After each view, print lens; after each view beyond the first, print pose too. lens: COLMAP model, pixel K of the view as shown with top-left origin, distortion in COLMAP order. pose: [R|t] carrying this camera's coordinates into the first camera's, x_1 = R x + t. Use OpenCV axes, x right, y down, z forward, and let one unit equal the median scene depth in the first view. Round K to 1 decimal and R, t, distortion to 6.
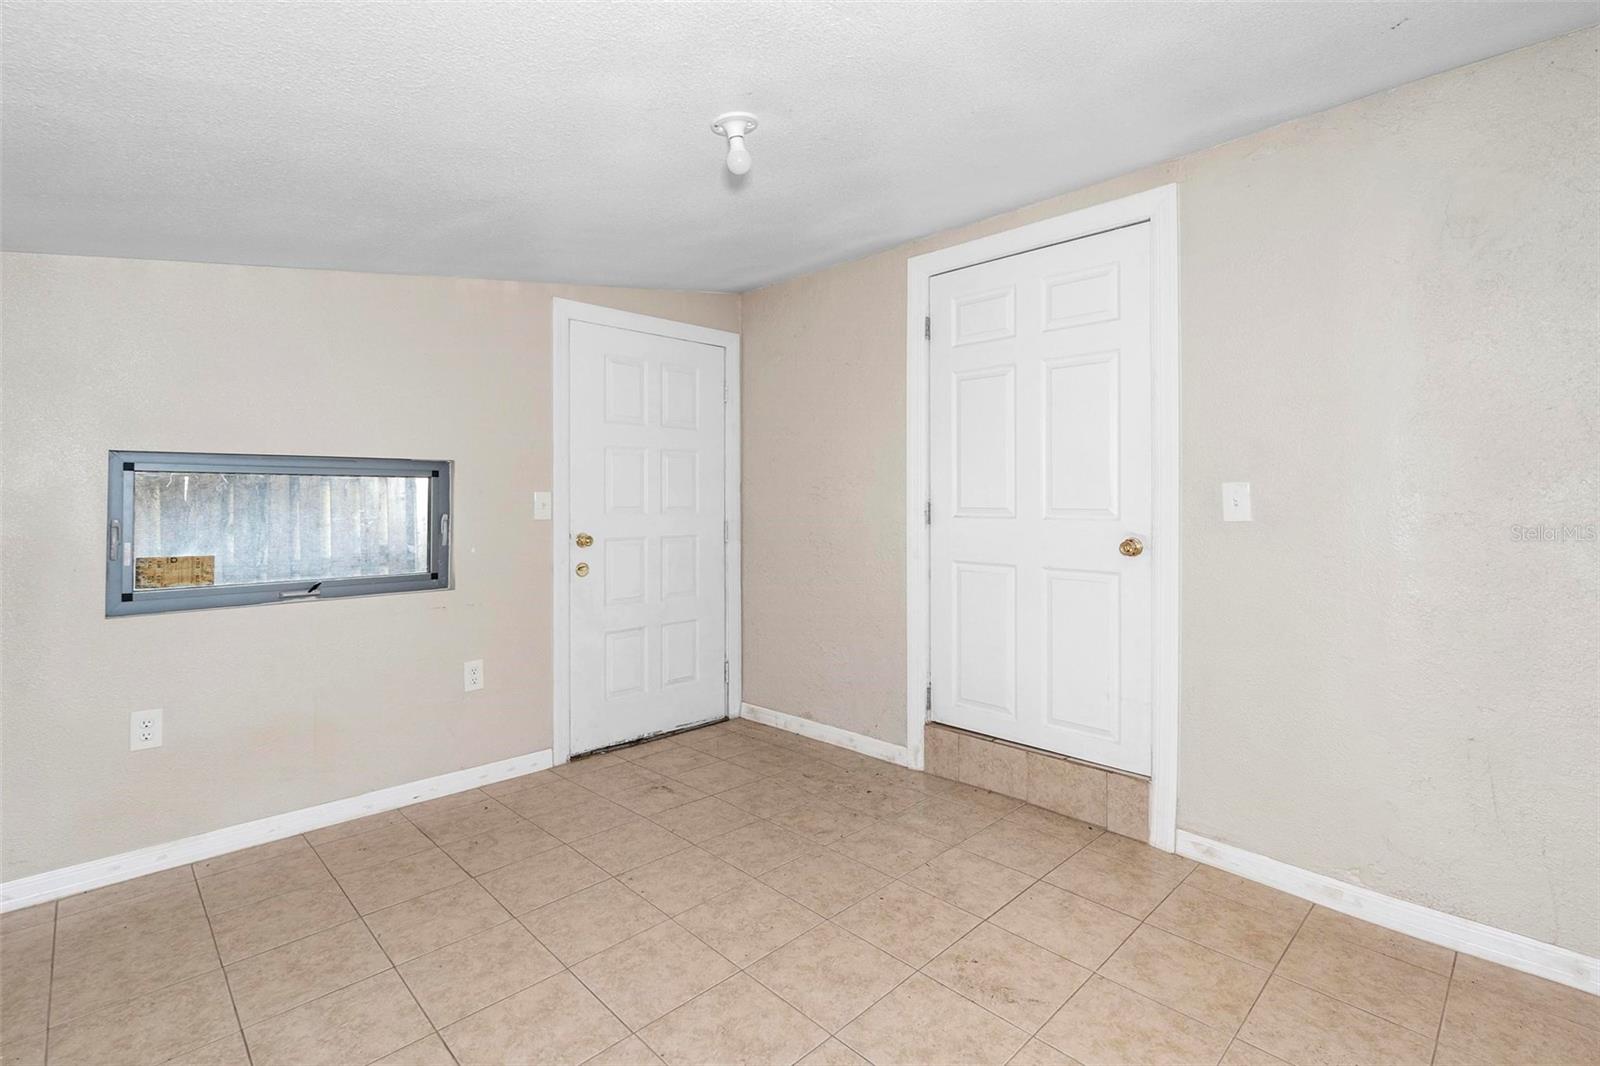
lens RADIAL K [[740.3, 0, 787.6], [0, 740.3, 498.1], [0, 0, 1]] dist [-0.002798, 0.000885]
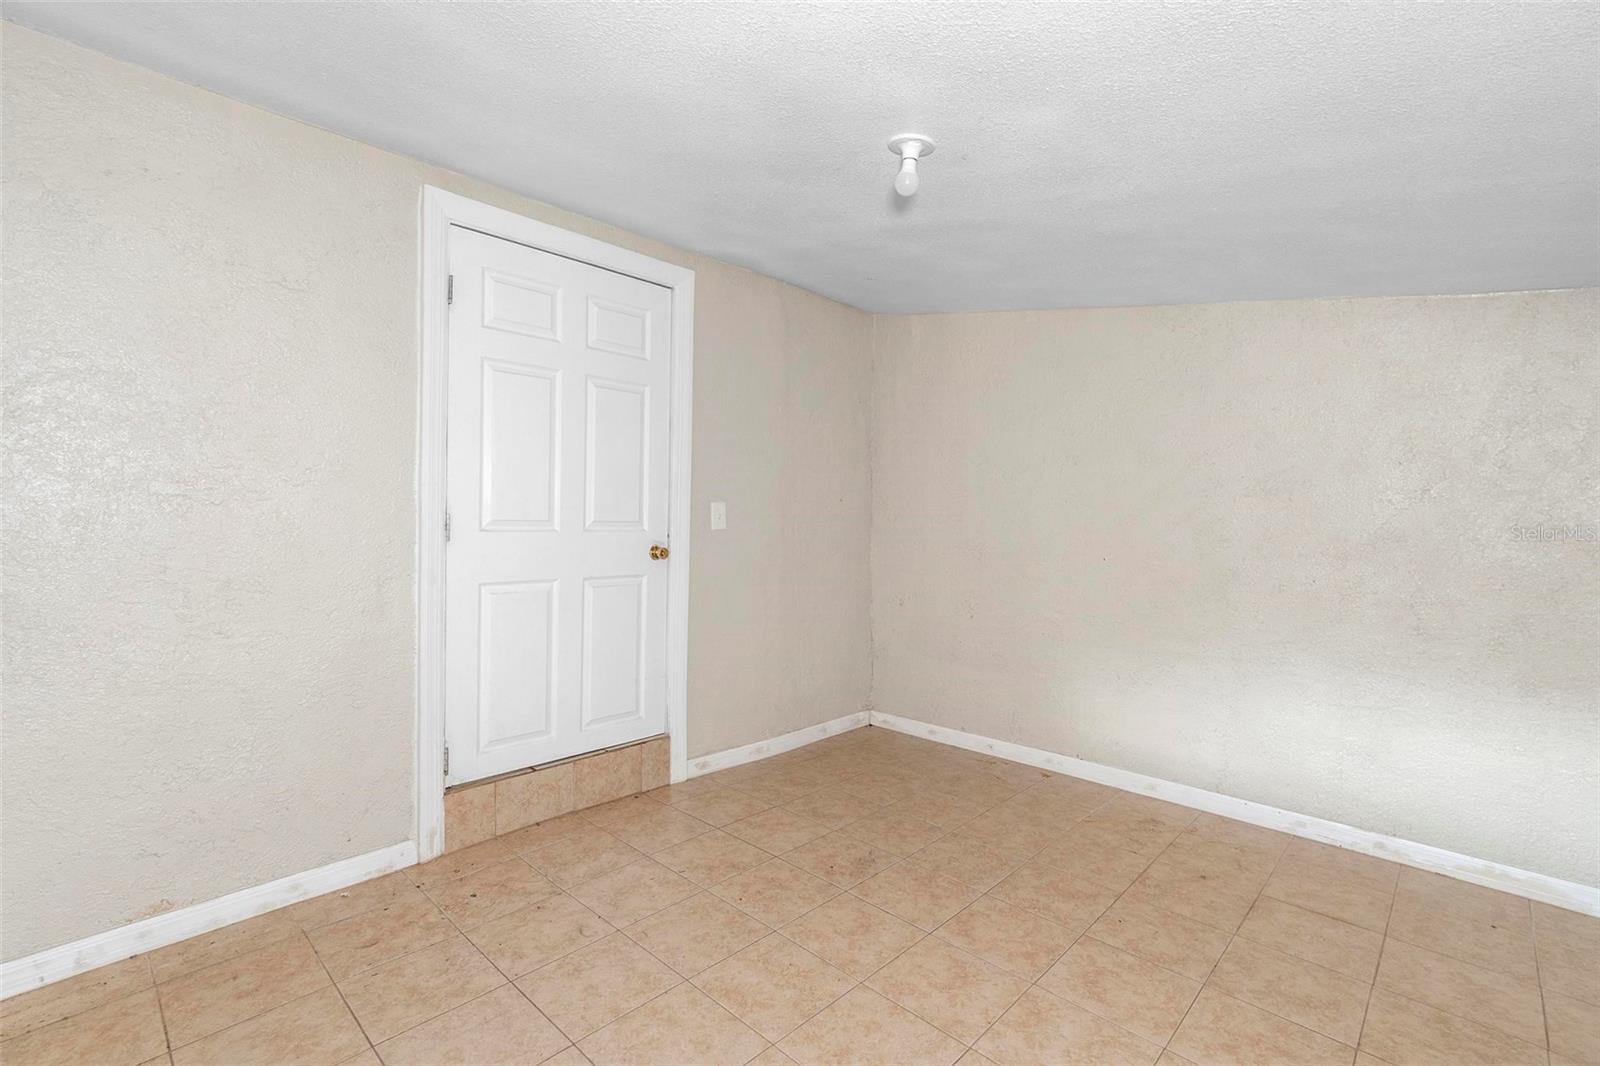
lens RADIAL K [[729.3, 0, 797.8], [0, 729.3, 523.3], [0, 0, 1]] dist [-0.003630, 0.001429]
pose [[-0.046249, -0.009911, 0.998881, -0.742381], [-0.017539, 0.999805, 0.009108, 0.002702], [-0.998776, -0.017099, -0.046414, 0.812284]]
